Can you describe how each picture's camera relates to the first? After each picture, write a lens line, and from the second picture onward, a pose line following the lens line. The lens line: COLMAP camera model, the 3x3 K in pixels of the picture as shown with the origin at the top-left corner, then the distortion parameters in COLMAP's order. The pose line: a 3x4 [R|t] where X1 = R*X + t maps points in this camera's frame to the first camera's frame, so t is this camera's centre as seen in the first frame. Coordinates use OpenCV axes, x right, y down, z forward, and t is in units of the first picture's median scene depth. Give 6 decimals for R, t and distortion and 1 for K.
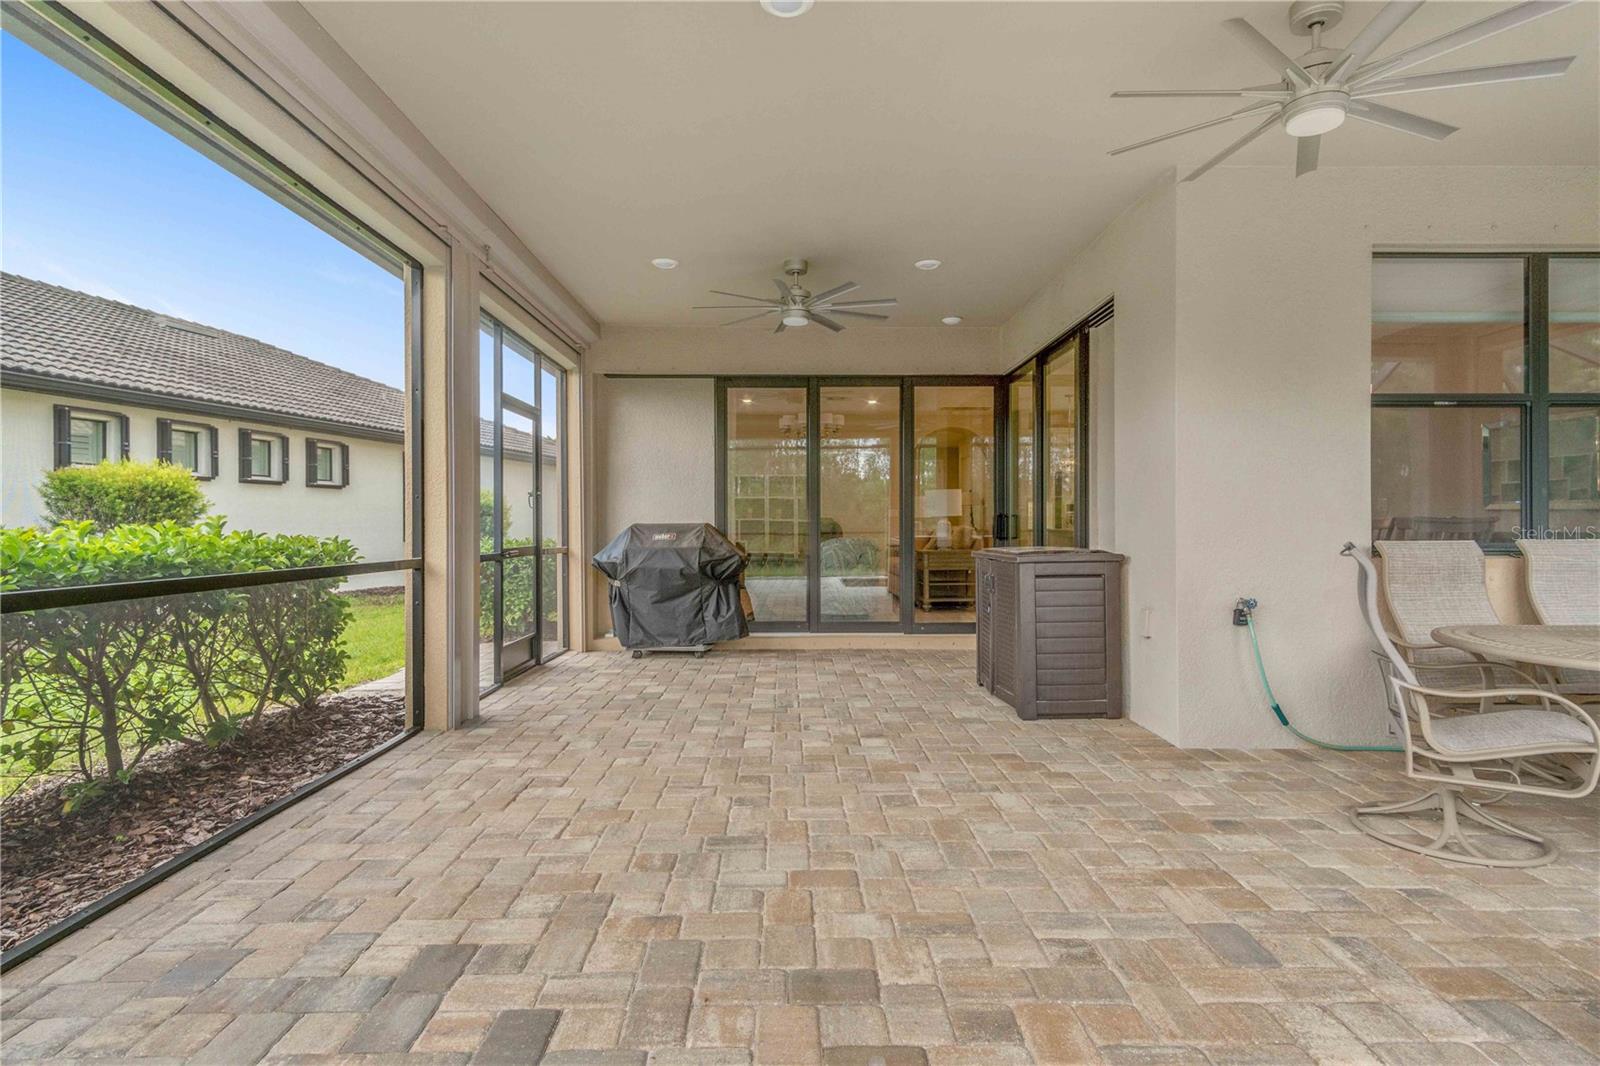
lens RADIAL K [[849.8, 0, 795.8], [0, 849.8, 526.2], [0, 0, 1]] dist [0.002137, 0.000320]
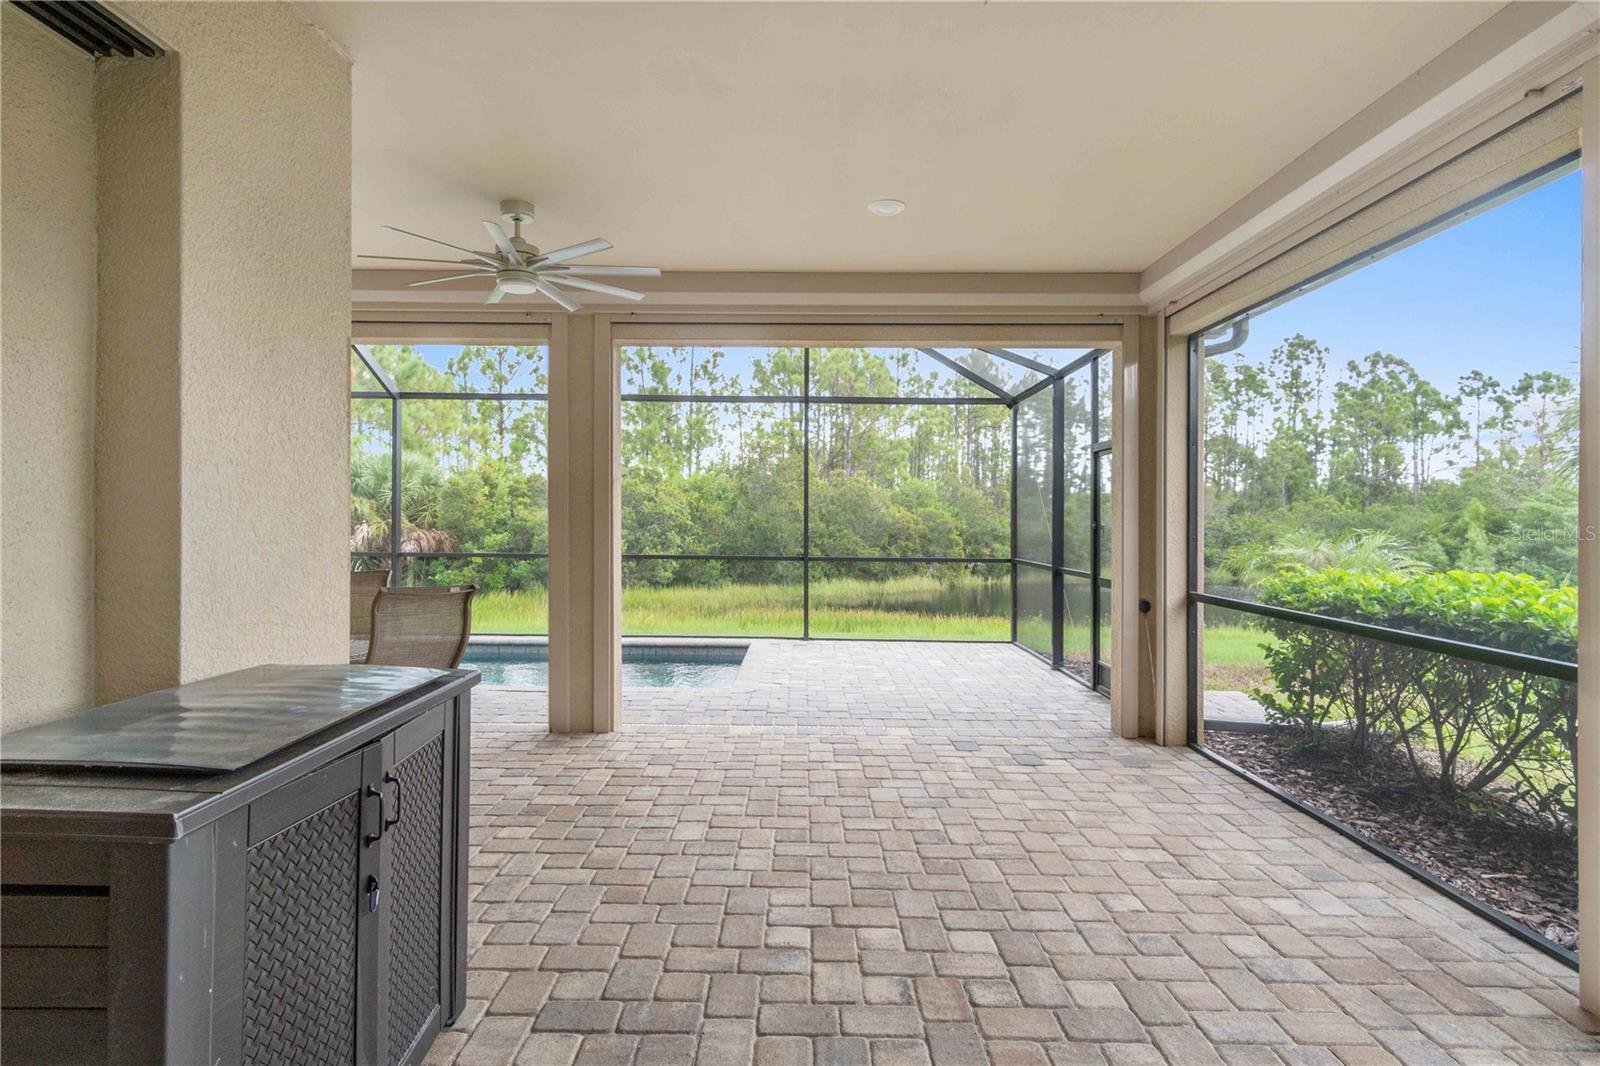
lens RADIAL K [[849.8, 0, 796.5], [0, 849.8, 528.3], [0, 0, 1]] dist [0.002137, 0.000320]
pose [[-0.999760, -0.007557, 0.020539, 0.095584], [-0.007327, 0.999910, 0.011274, -0.075658], [-0.020622, 0.011120, -0.999725, 2.049173]]
